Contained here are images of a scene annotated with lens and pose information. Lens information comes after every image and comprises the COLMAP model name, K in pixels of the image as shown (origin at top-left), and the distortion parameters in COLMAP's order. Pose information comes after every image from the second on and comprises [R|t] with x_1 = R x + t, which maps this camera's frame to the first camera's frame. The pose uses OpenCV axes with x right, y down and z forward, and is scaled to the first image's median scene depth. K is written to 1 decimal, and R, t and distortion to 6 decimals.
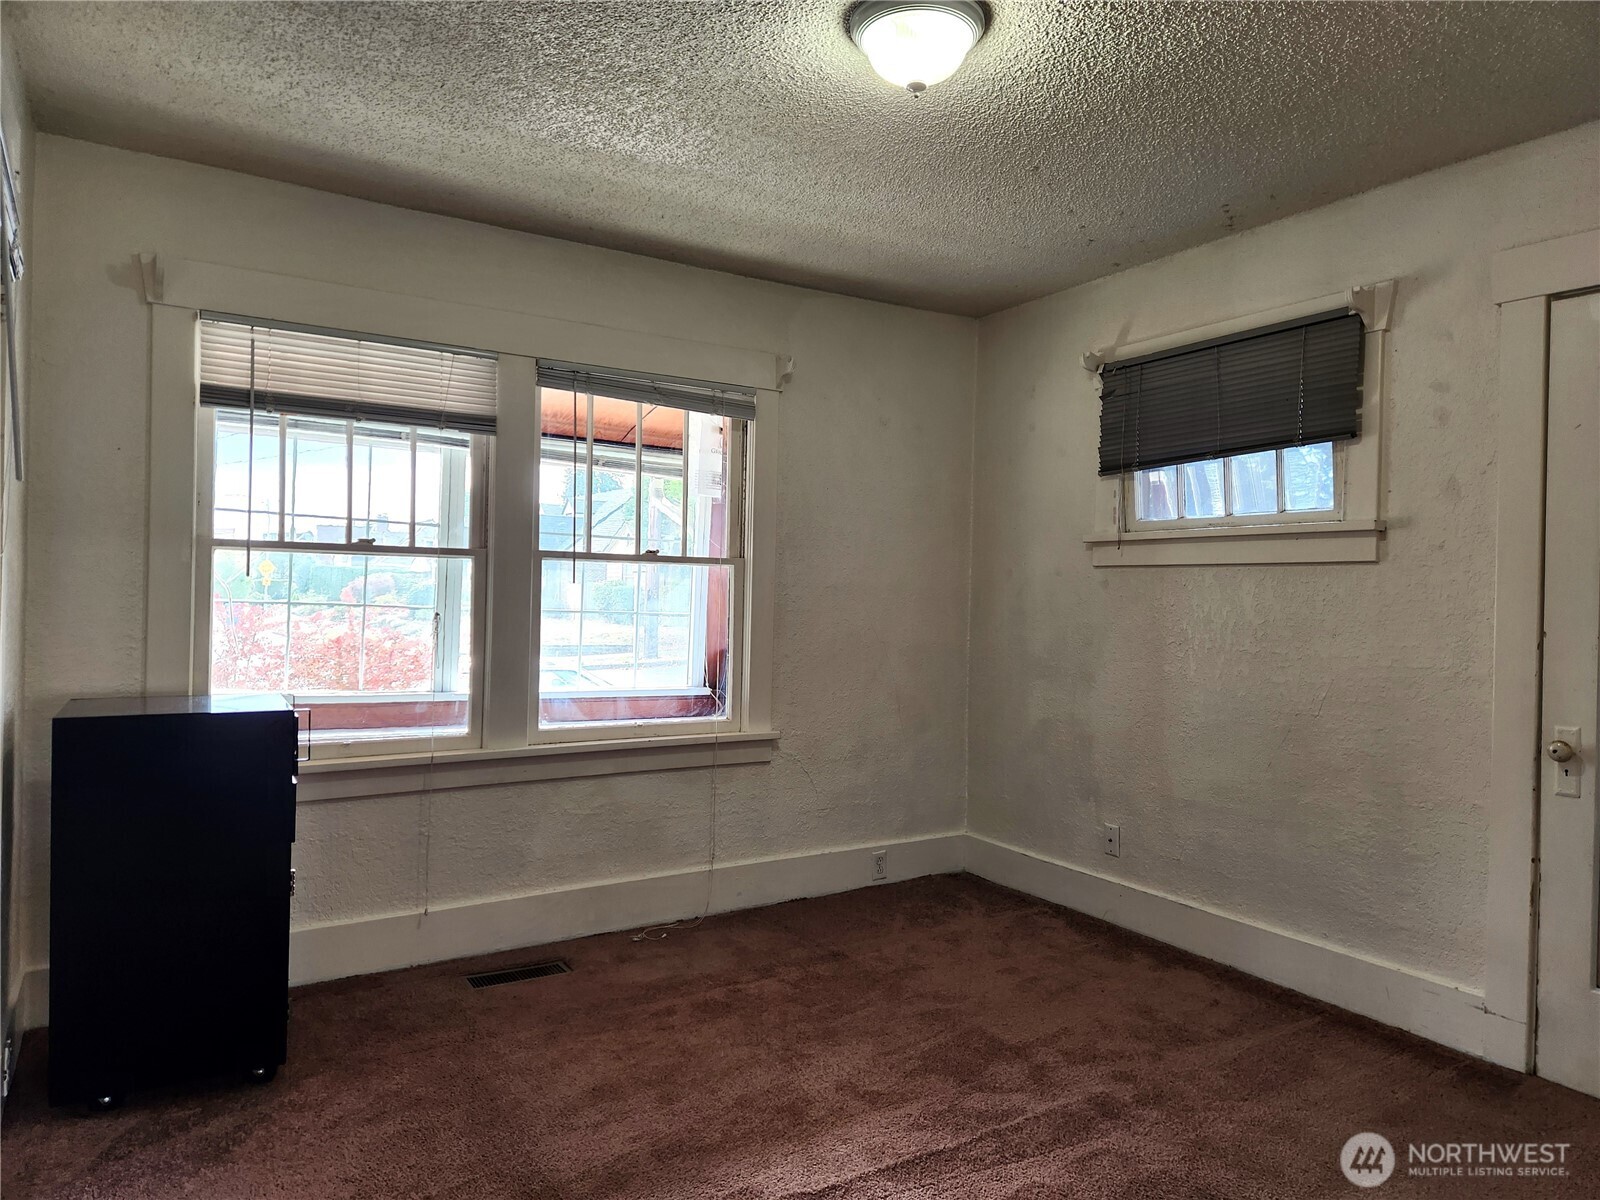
lens RADIAL K [[1047.0, 0, 822.6], [0, 1047.0, 595.0], [0, 0, 1]] dist [0.070281, -0.075012]
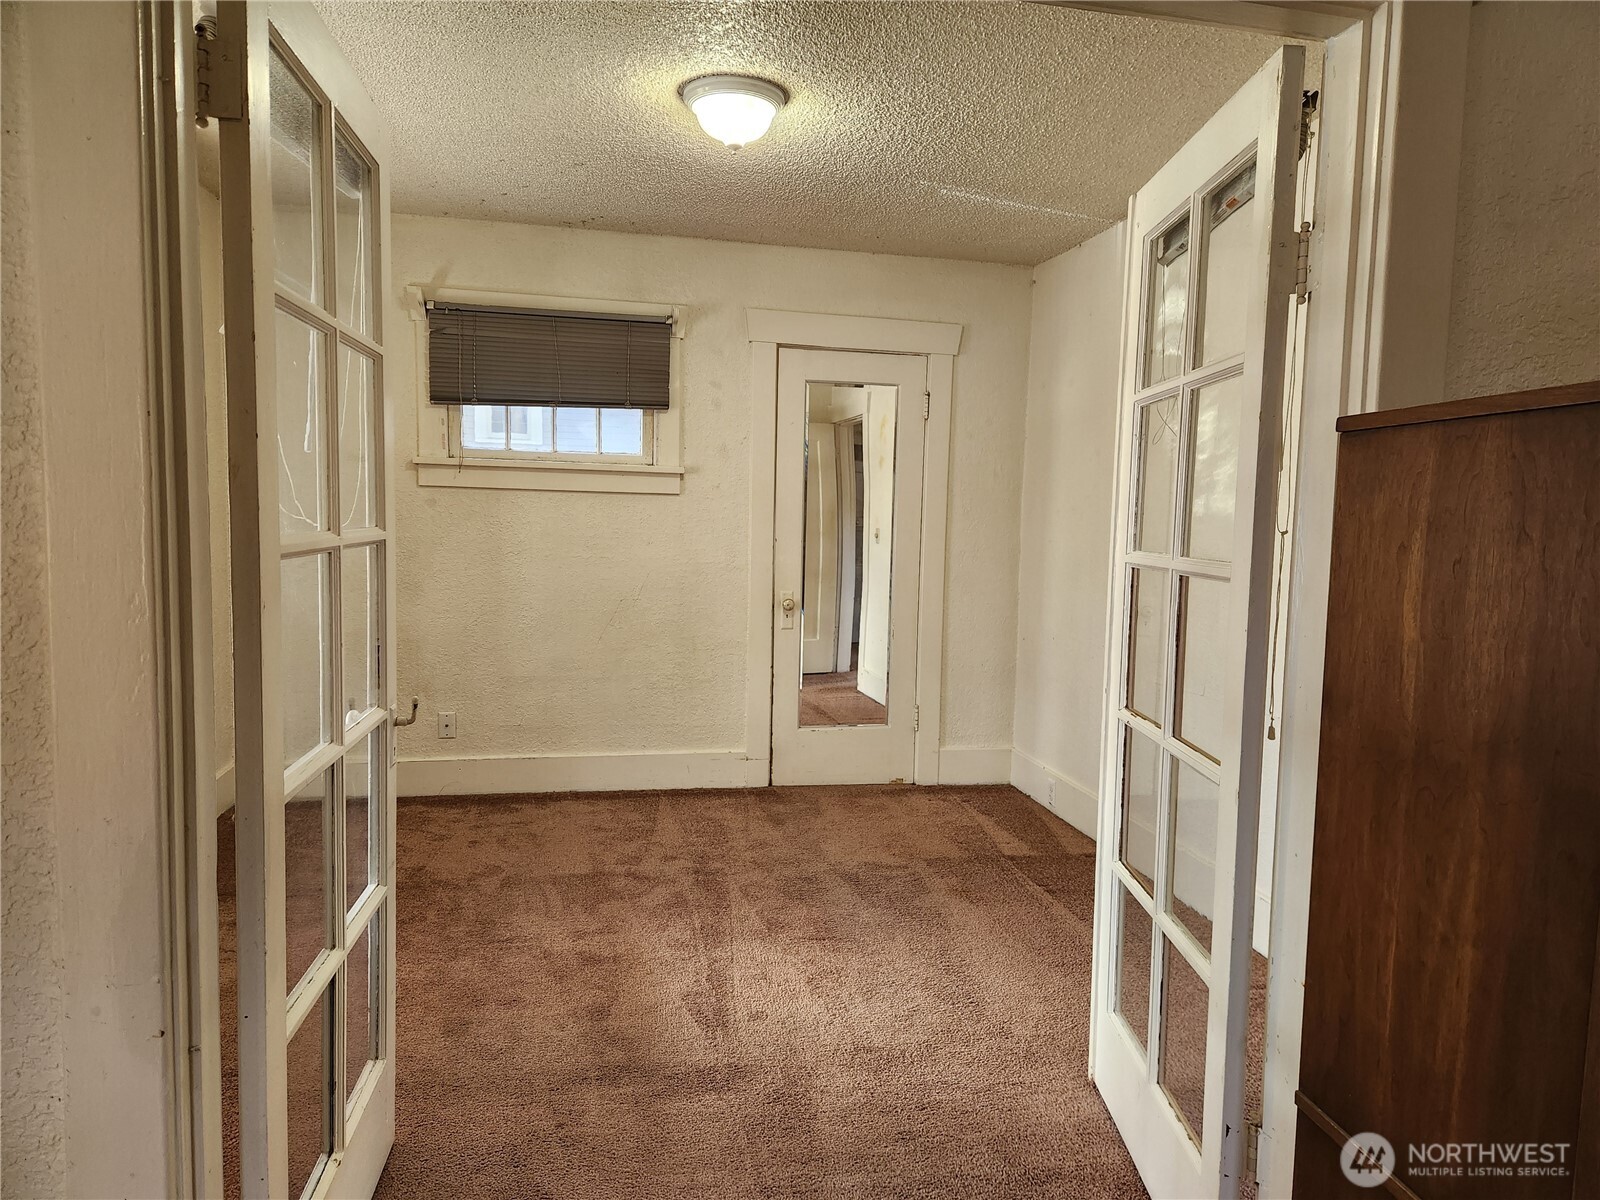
lens RADIAL K [[1059.8, 0, 800.0], [0, 1059.8, 600.0], [0, 0, 1]] dist [0.040149, -0.060652]
pose [[0.348654, -0.089884, 0.932931, -0.831482], [-0.020795, 0.994404, 0.103578, -0.040993], [-0.937021, -0.055513, 0.344834, 0.304972]]
